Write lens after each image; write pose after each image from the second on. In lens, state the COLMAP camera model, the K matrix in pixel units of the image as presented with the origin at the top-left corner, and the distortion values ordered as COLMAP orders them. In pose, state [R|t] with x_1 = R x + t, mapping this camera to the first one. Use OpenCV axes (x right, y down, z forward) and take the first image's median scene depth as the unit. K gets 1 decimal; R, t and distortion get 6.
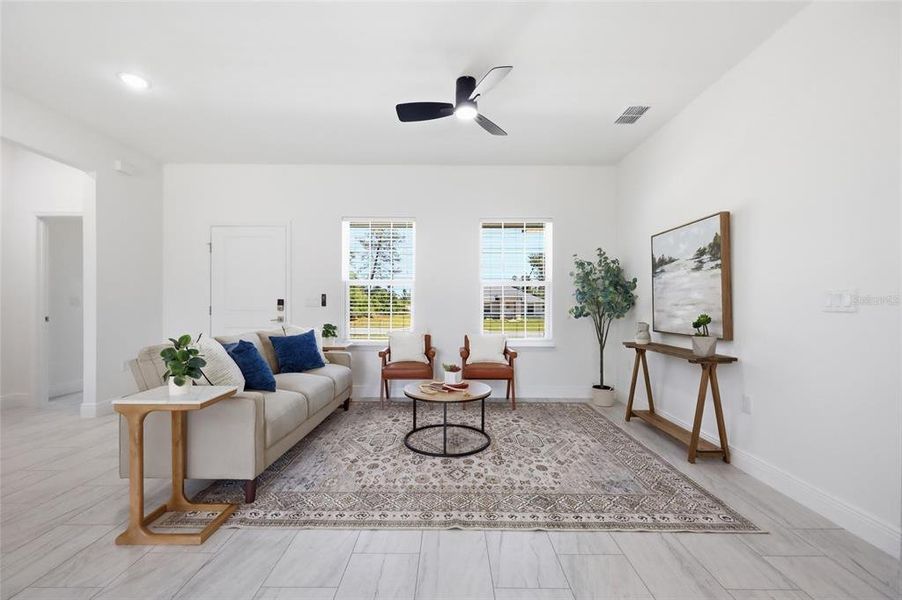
lens RADIAL K [[367.7, 0, 451.0], [0, 367.7, 307.1], [0, 0, 1]] dist [-0.001424, 0.000068]
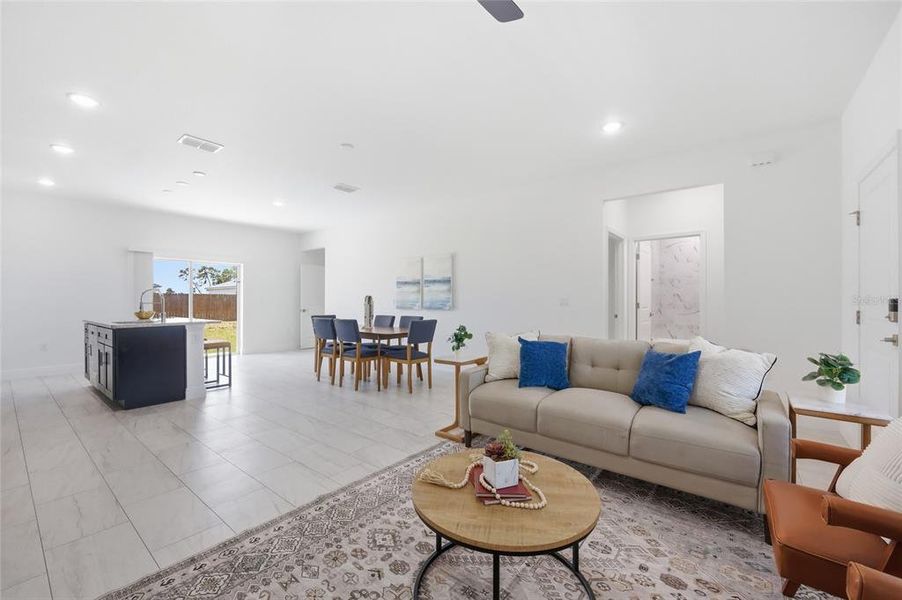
lens RADIAL K [[361.5, 0, 450.1], [0, 361.5, 299.3], [0, 0, 1]] dist [-0.000093, -0.000087]
pose [[-0.624540, -0.010152, -0.780927, 0.413360], [-0.007119, 0.999948, -0.007306, -0.019560], [0.780961, 0.000996, -0.624580, 1.268244]]
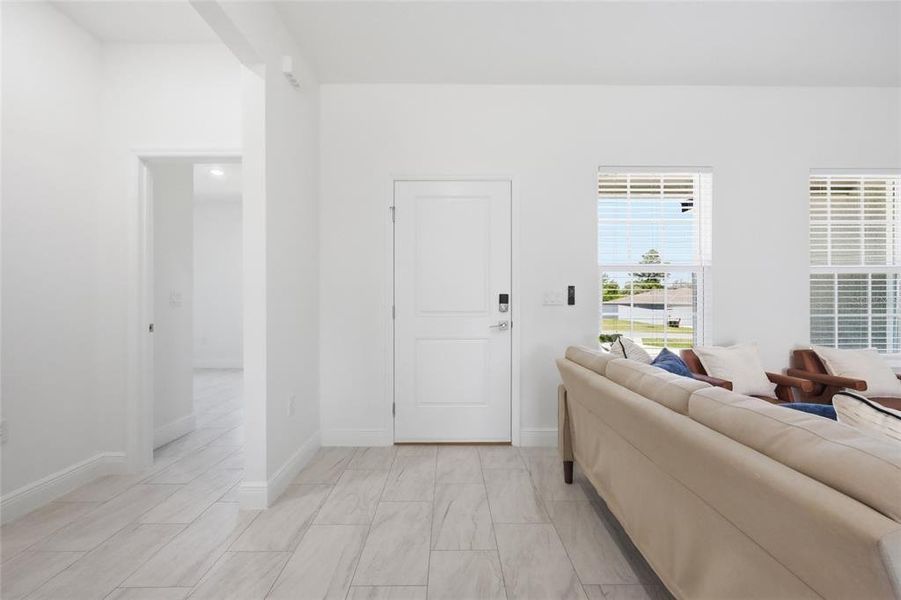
lens RADIAL K [[370.3, 0, 450.8], [0, 370.3, 303.7], [0, 0, 1]] dist [-0.002050, -0.000210]
pose [[0.999994, -0.002739, 0.002161, -0.840620], [0.002735, 0.999994, 0.001992, -0.009344], [-0.002166, -0.001986, 0.999996, 0.533993]]
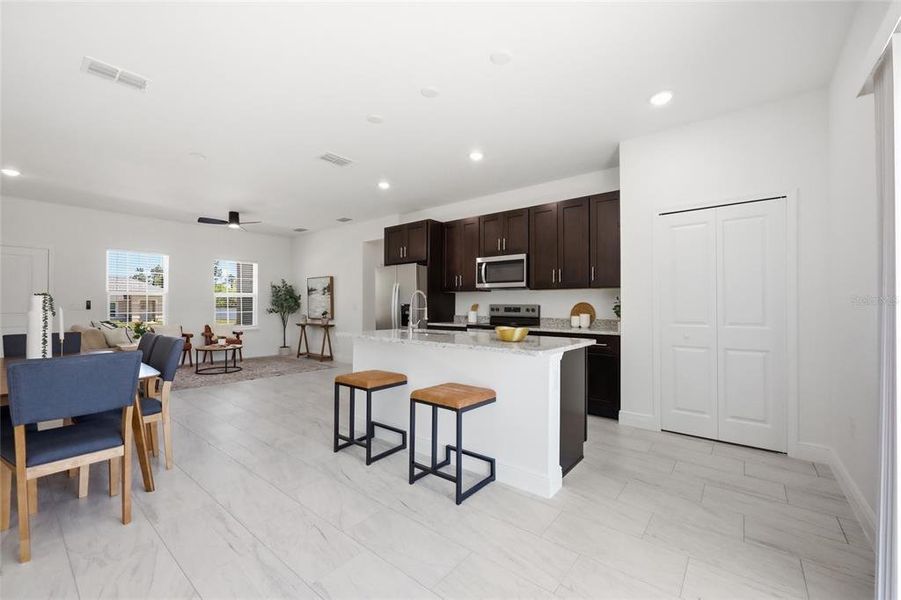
lens RADIAL K [[365.3, 0, 450.5], [0, 365.3, 300.0], [0, 0, 1]] dist [-0.000700, -0.000040]
pose [[0.631567, 0.007240, 0.775288, -0.834389], [0.004972, 0.999898, -0.013388, -0.019346], [-0.775306, 0.012310, 0.631466, -1.436723]]
